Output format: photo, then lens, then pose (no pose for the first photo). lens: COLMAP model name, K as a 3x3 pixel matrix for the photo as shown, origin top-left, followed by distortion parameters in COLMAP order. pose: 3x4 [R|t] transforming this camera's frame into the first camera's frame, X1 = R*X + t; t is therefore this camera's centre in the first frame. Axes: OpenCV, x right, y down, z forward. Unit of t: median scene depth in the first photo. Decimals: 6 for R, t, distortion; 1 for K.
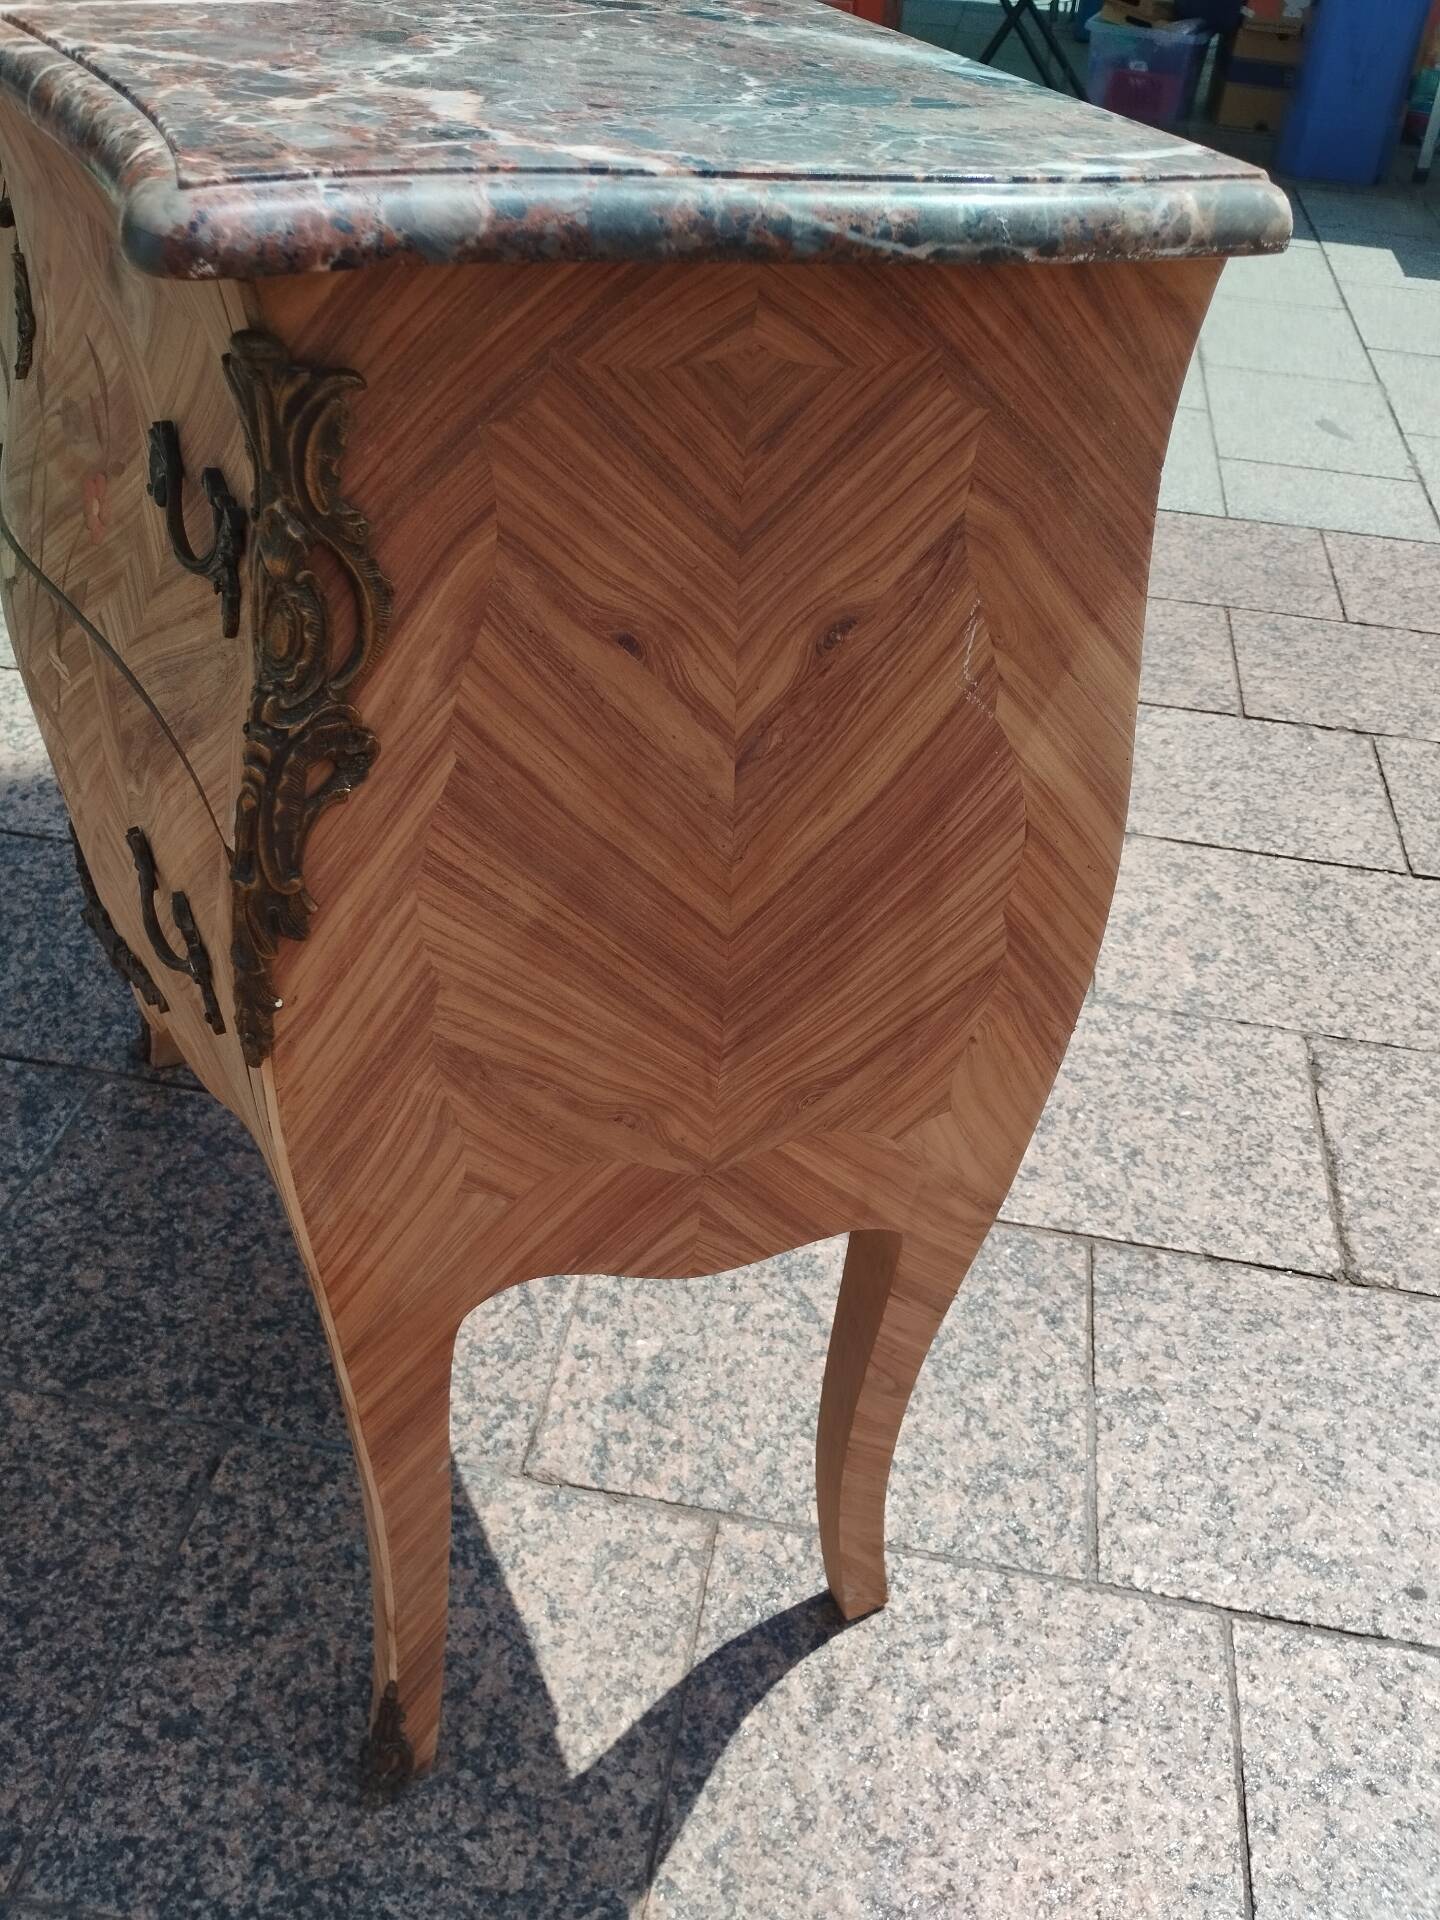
lens RADIAL K [[1660.8, 0, 720.0], [0, 1660.8, 960.0], [0, 0, 1]] dist [0.065841, -0.104717]
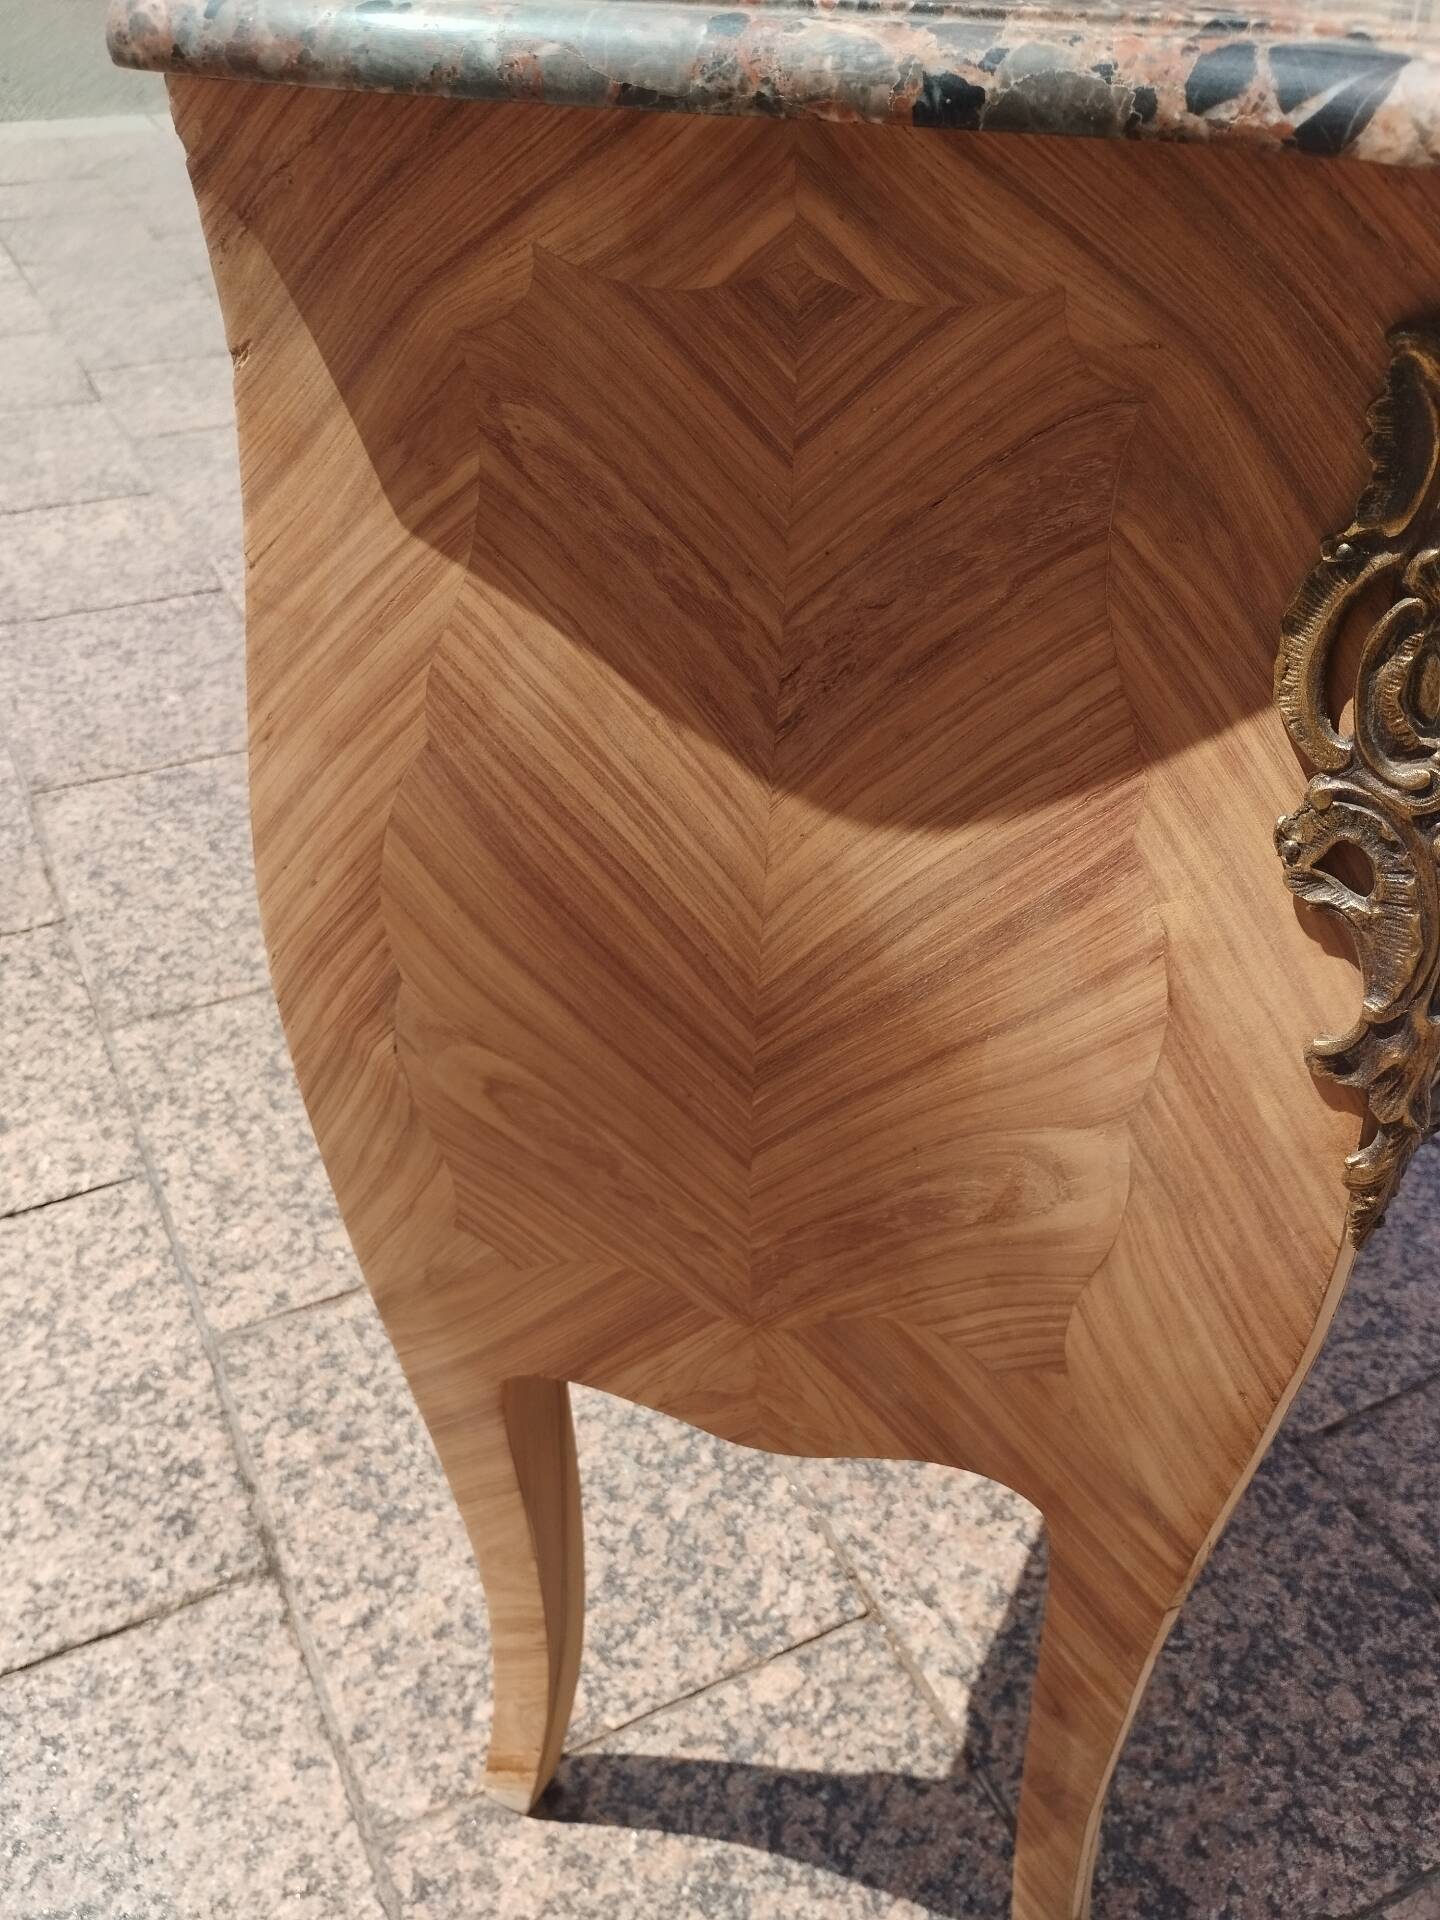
lens RADIAL K [[1642.0, 0, 756.8], [0, 1642.0, 991.8], [0, 0, 1]] dist [0.066500, -0.105849]
pose [[-0.597960, -0.545022, 0.587703, -0.560338], [0.442212, 0.387212, 0.809021, -0.782959], [-0.668500, 0.743652, 0.009478, 1.076252]]
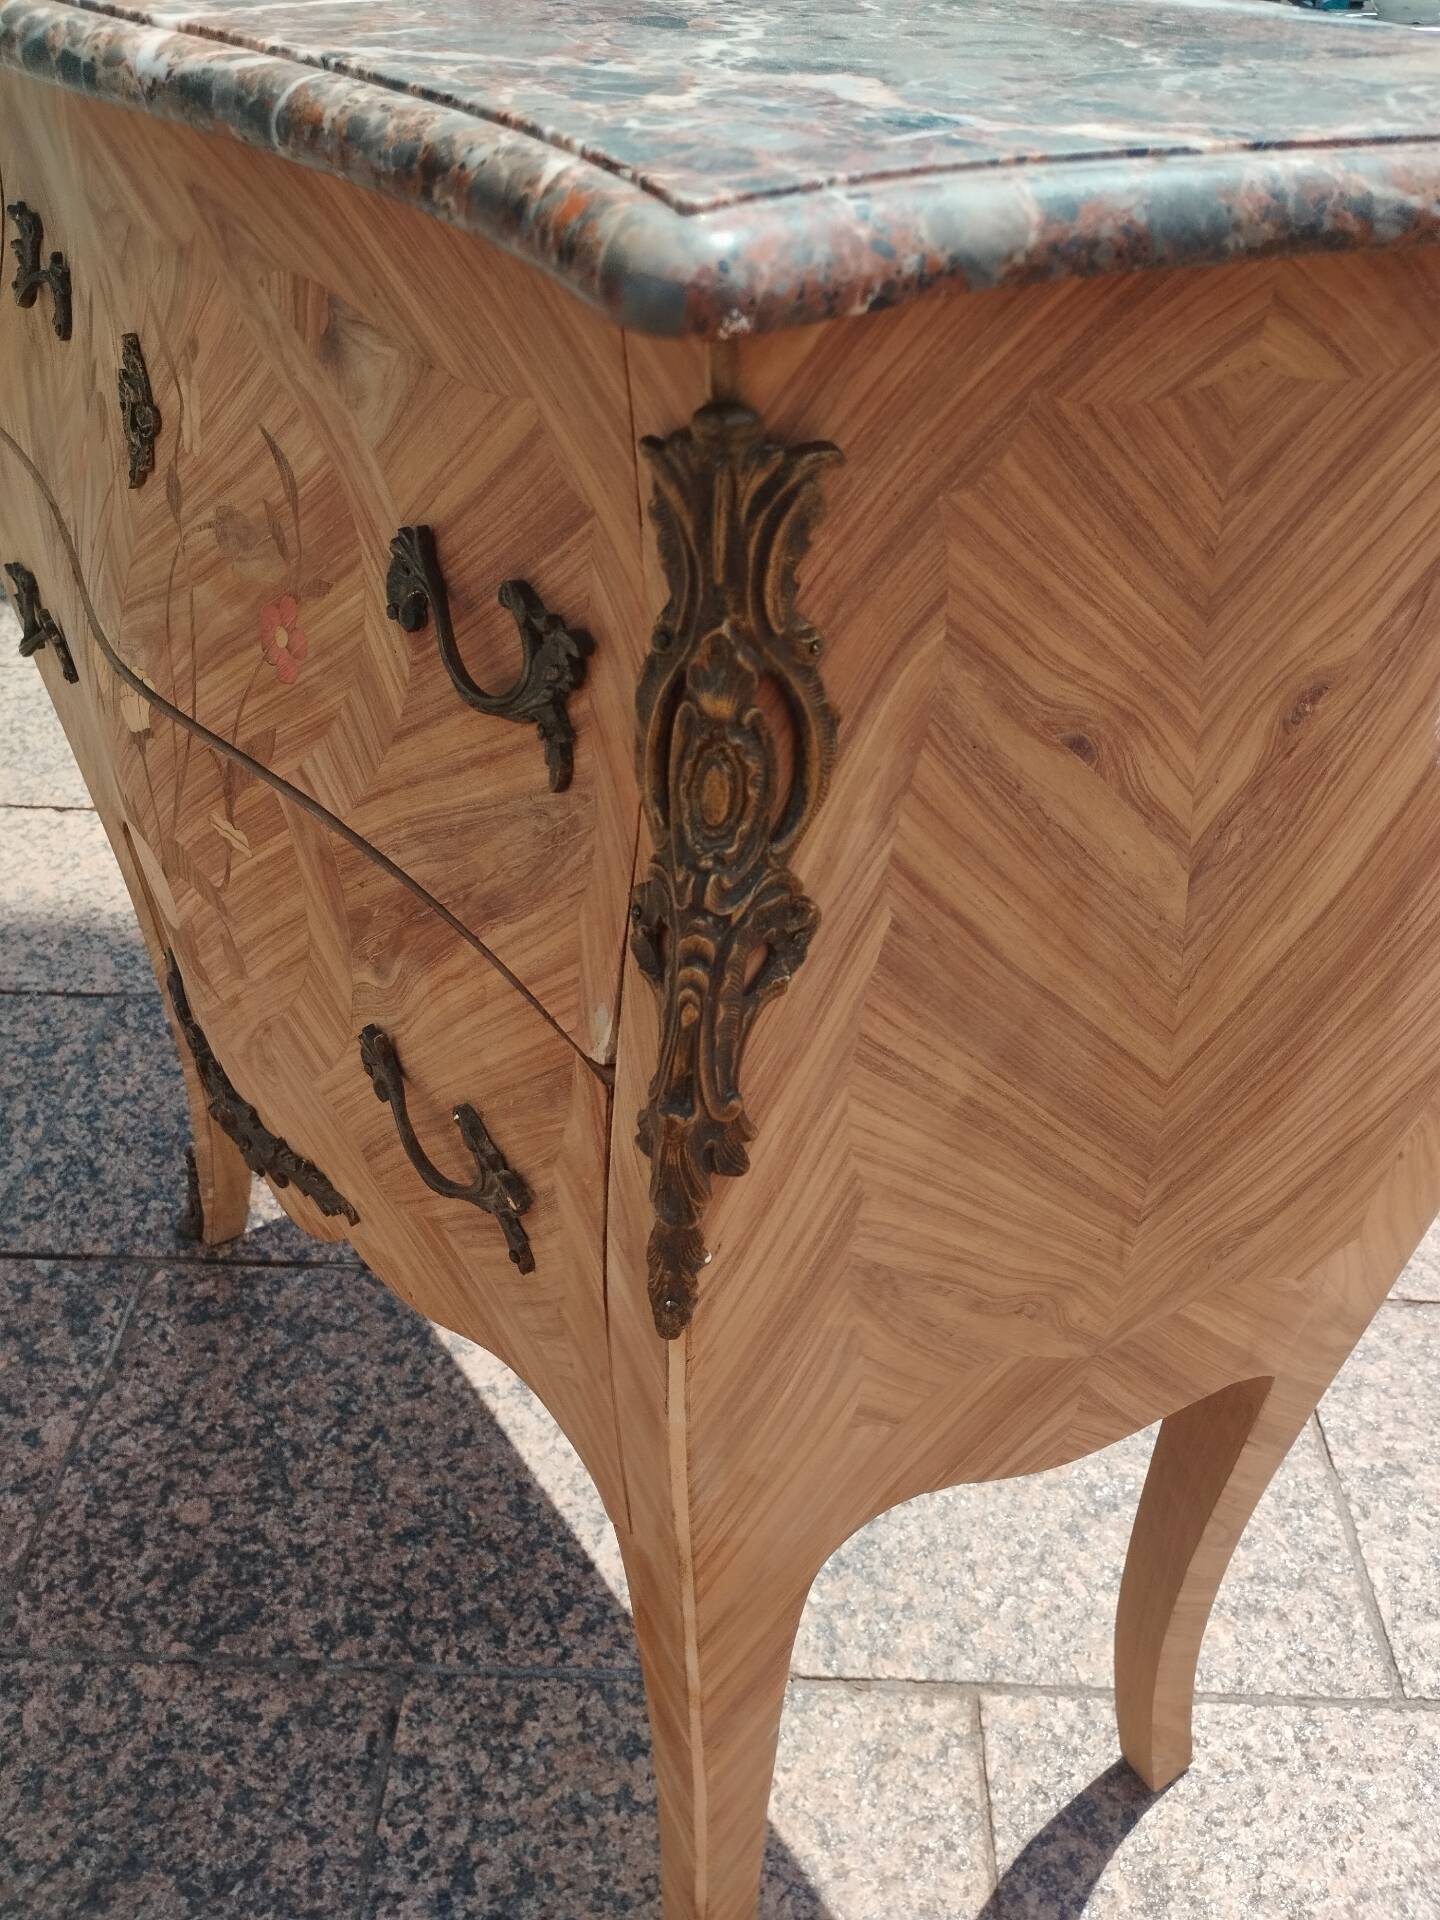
lens RADIAL K [[1677.3, 0, 729.2], [0, 1677.3, 950.9], [0, 0, 1]] dist [0.076759, -0.130570]
pose [[0.989236, -0.117850, 0.086743, -0.168691], [0.119623, 0.992698, -0.015512, -0.056286], [-0.084282, 0.025721, 0.996110, 0.119860]]
